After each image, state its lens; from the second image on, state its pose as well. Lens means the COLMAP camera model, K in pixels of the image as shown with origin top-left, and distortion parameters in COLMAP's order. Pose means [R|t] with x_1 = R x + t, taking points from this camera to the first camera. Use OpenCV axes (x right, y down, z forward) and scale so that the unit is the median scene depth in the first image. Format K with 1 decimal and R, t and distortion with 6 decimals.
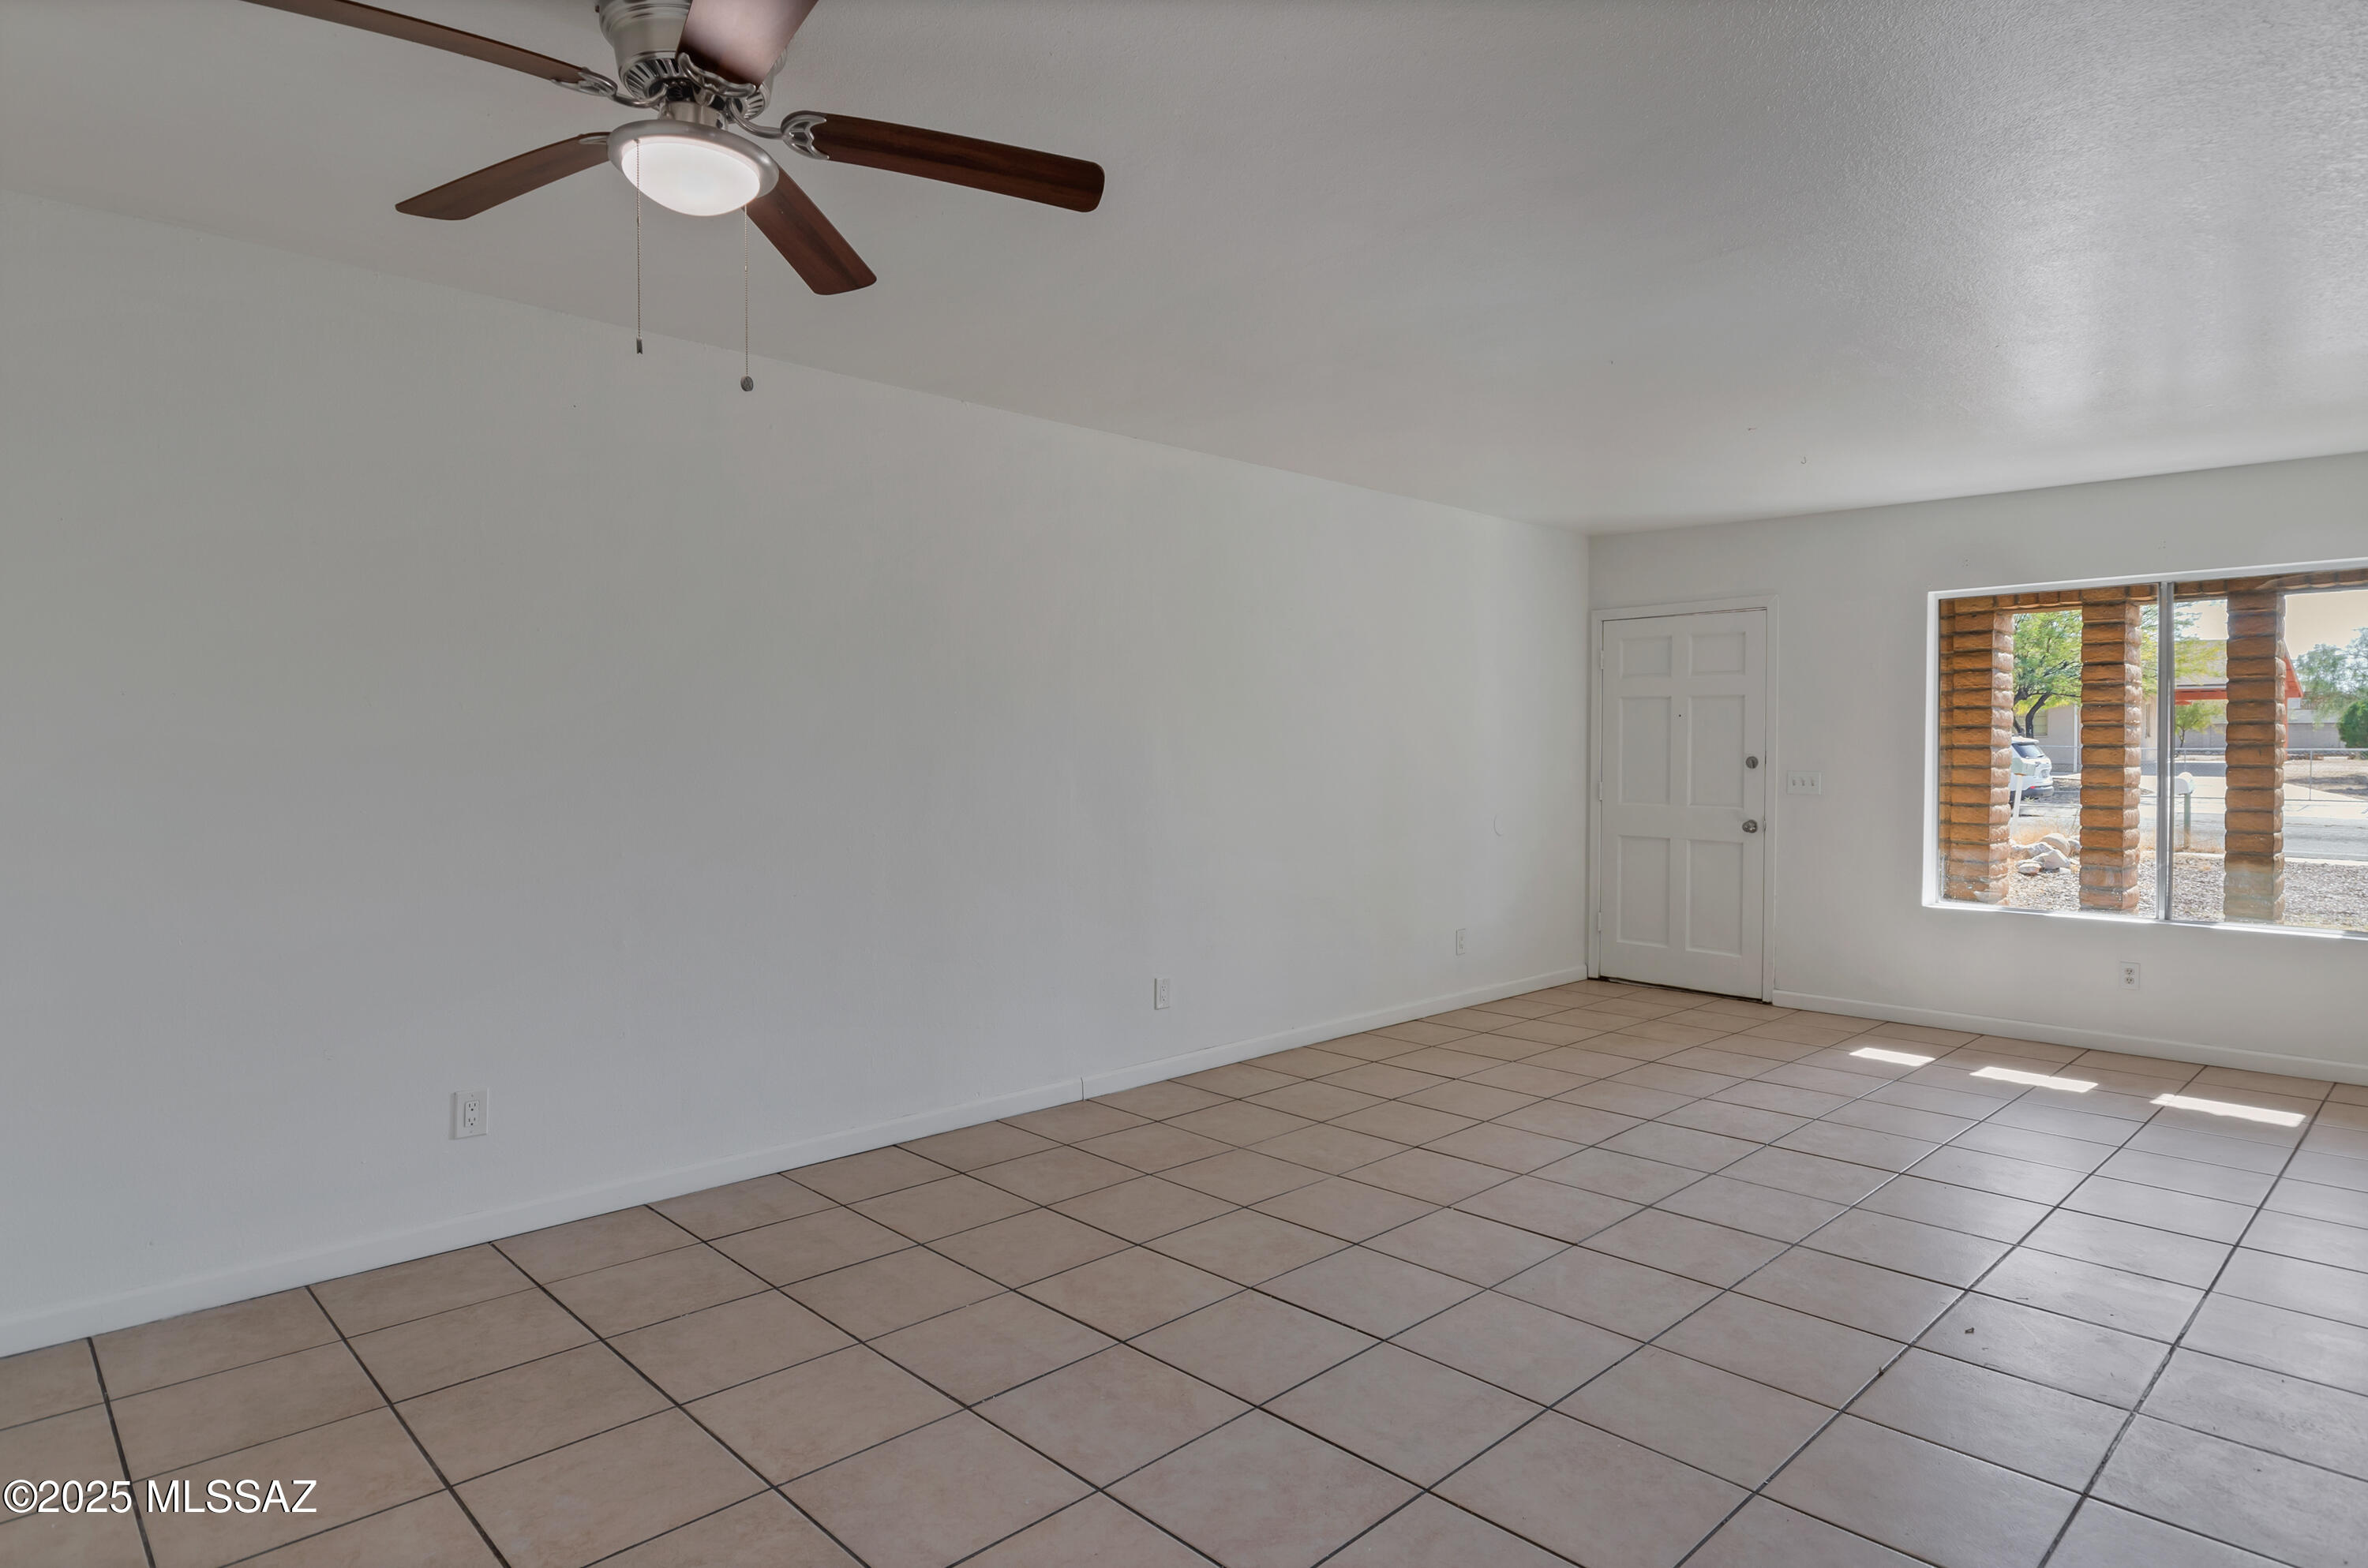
lens RADIAL K [[1334.2, 0, 1202.2], [0, 1334.2, 759.3], [0, 0, 1]] dist [-0.003385, 0.001411]
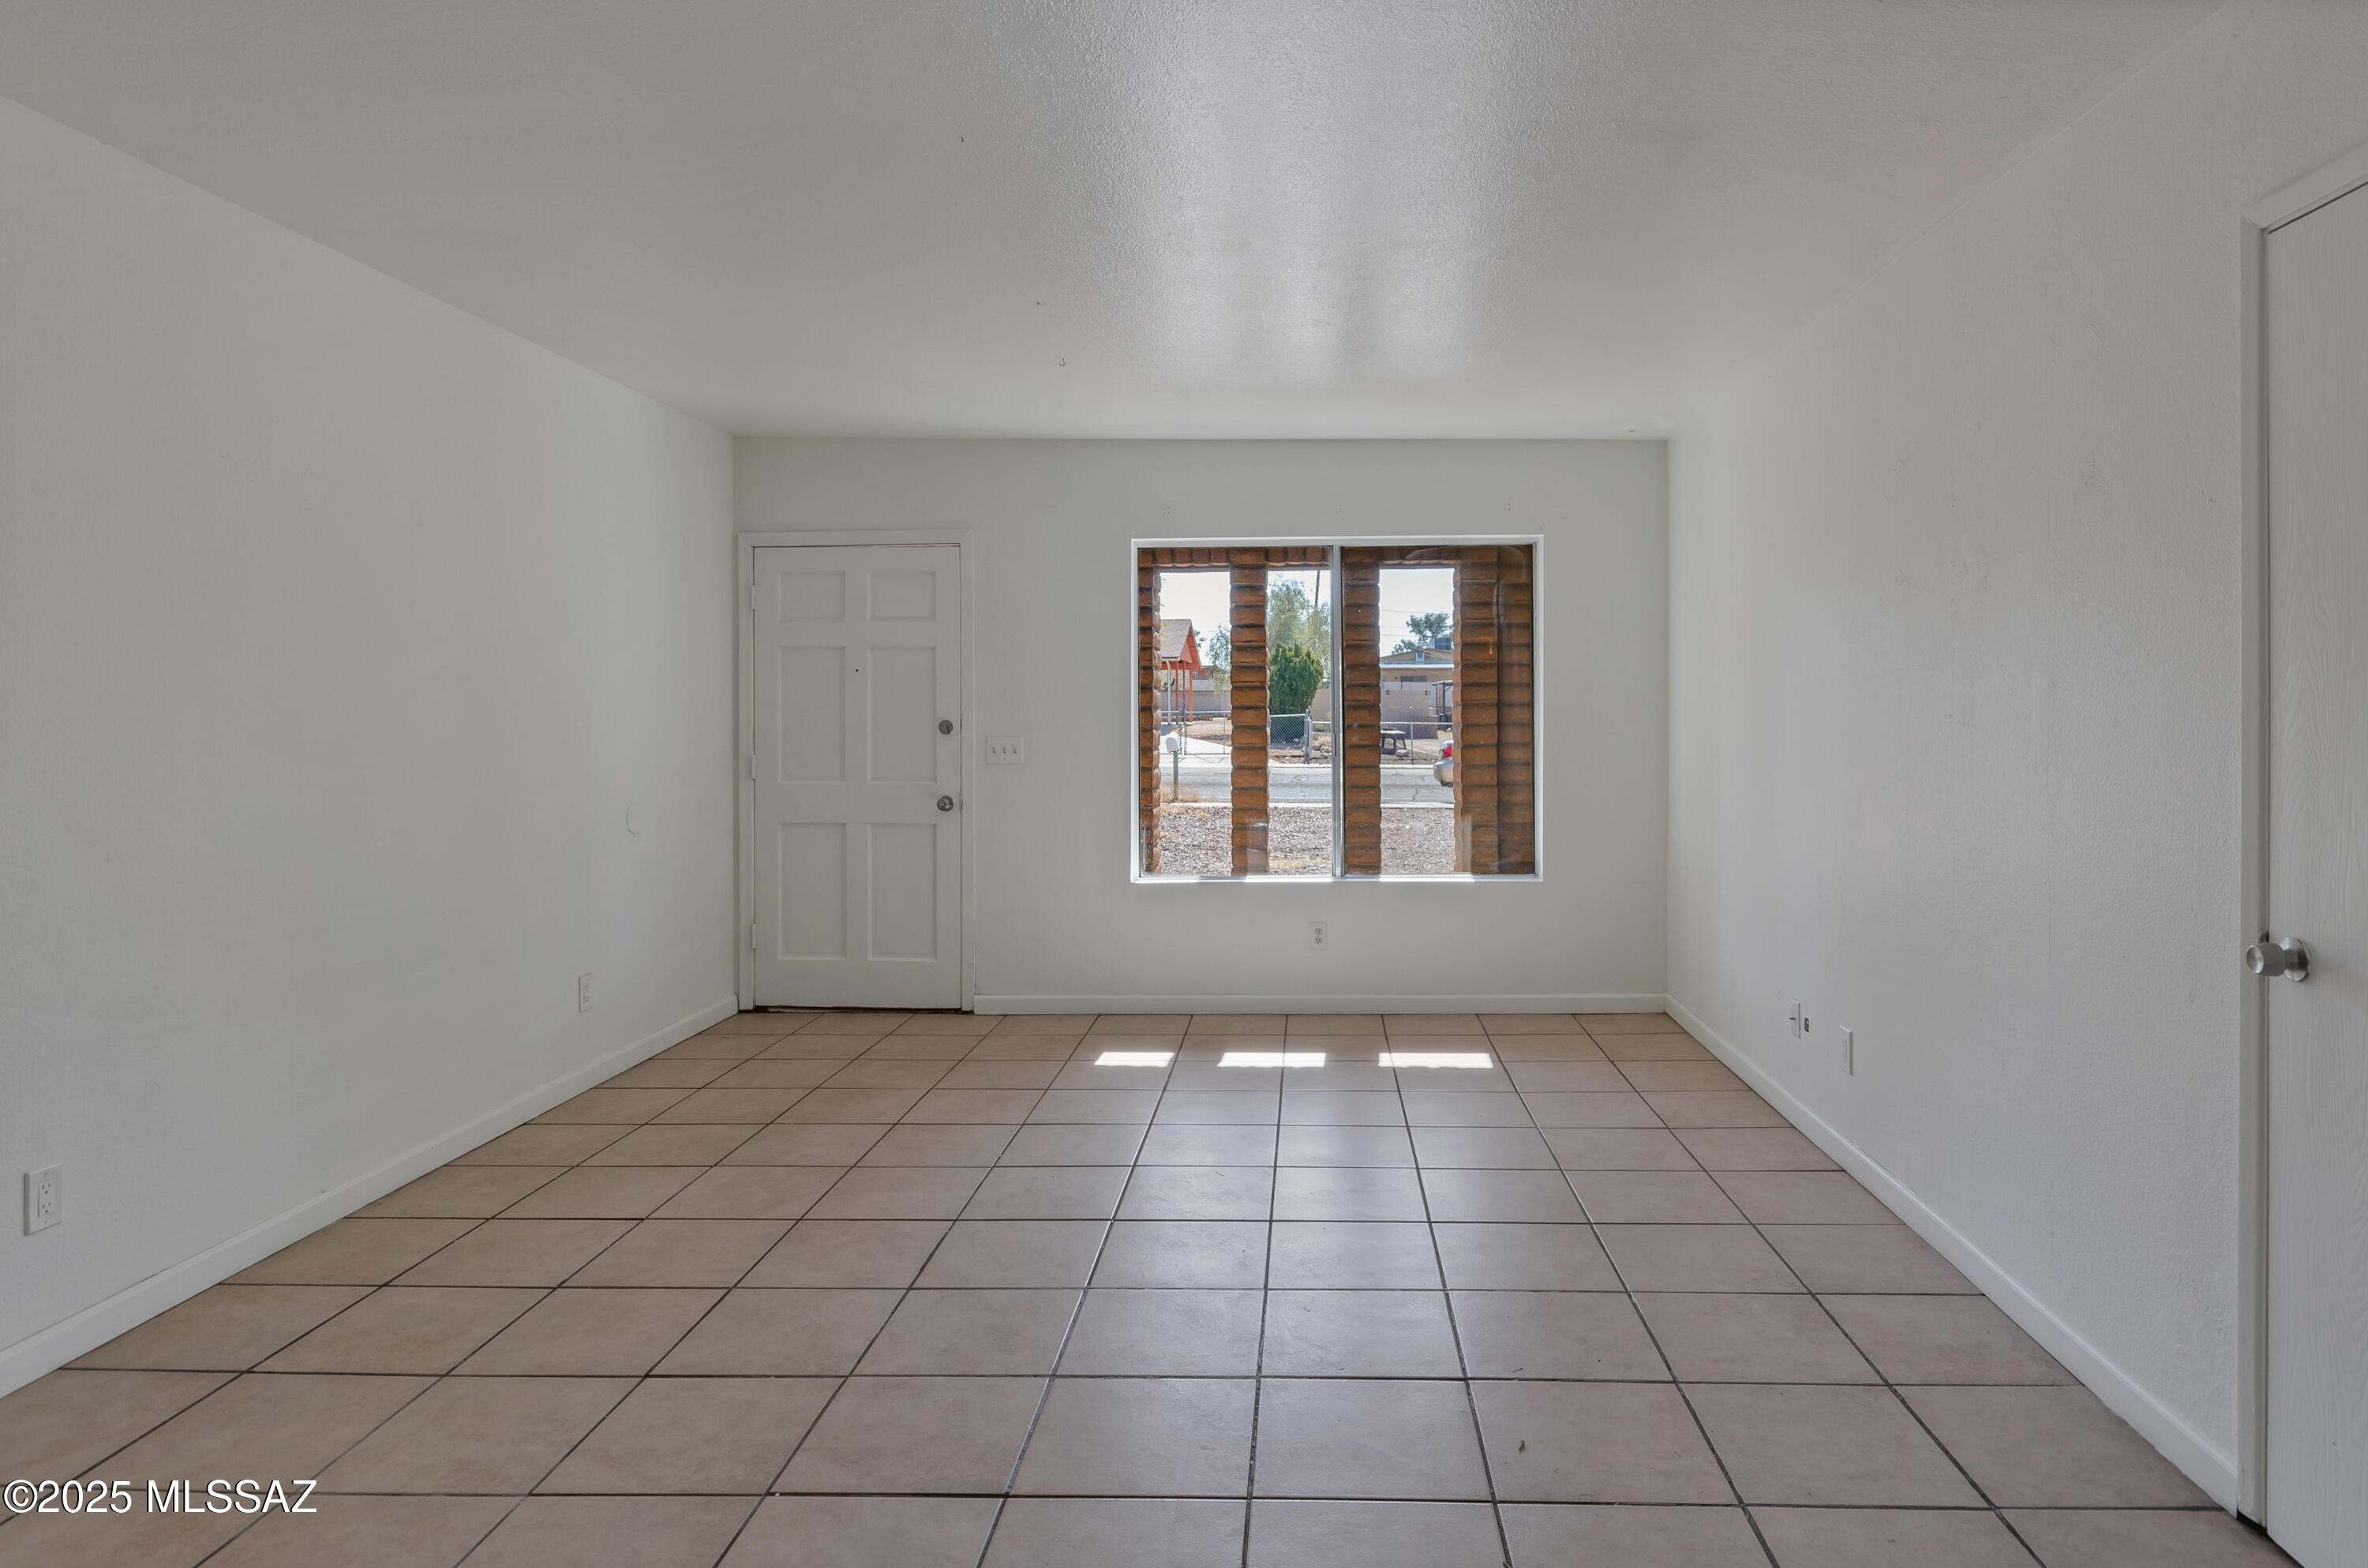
lens RADIAL K [[1334.2, 0, 1199.0], [0, 1334.2, 713.5], [0, 0, 1]] dist [-0.003385, 0.001411]
pose [[0.725982, -0.004419, 0.687699, -0.048964], [0.011993, 0.999909, -0.006235, 0.000904], [-0.687609, 0.012774, 0.725969, 0.283259]]
